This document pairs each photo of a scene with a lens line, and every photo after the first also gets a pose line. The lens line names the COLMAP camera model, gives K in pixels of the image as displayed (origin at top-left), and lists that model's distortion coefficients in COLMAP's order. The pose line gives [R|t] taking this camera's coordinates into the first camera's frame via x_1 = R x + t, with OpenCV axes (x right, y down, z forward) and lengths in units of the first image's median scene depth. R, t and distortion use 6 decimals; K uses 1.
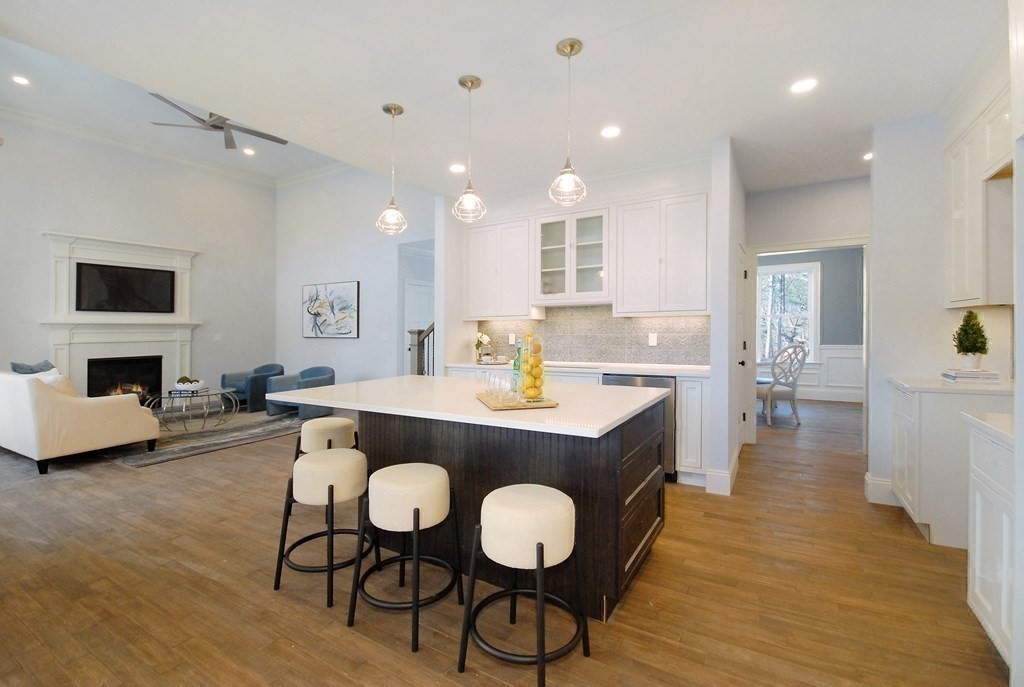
lens RADIAL K [[458.1, 0, 529.3], [0, 458.1, 317.9], [0, 0, 1]] dist [-0.017641, 0.000612]
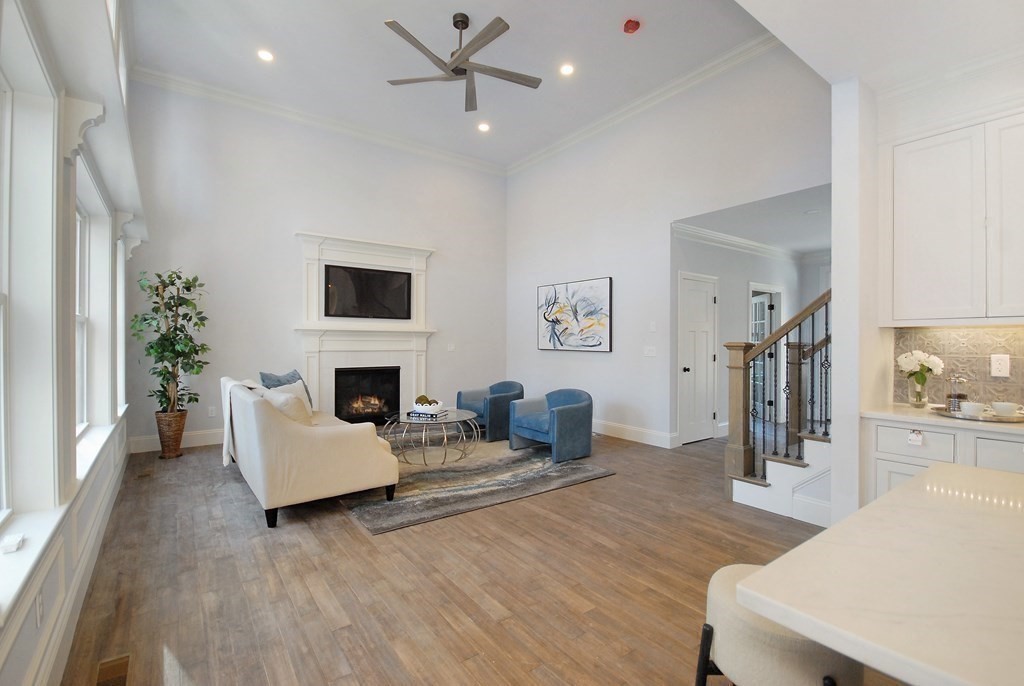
lens RADIAL K [[458.1, 0, 511.7], [0, 458.1, 342.3], [0, 0, 1]] dist [-0.017641, 0.000612]
pose [[0.905534, 0.016316, -0.423959, -0.251570], [-0.004982, 0.999600, 0.027827, 0.009486], [0.424243, -0.023086, 0.905254, 0.304000]]
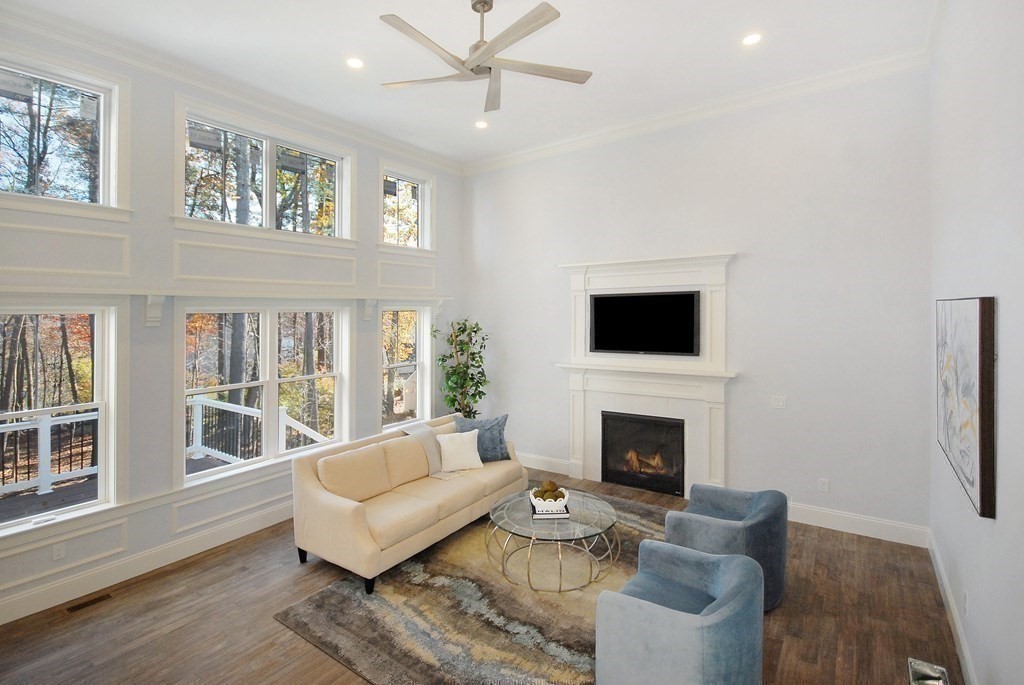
lens RADIAL K [[478.9, 0, 512.2], [0, 478.9, 308.0], [0, 0, 1]] dist [-0.002458, 0.000263]
pose [[-0.118066, 0.005637, -0.992990, -0.094274], [0.032286, 0.999477, 0.001835, -0.104258], [0.992481, -0.031843, -0.118186, 0.956781]]
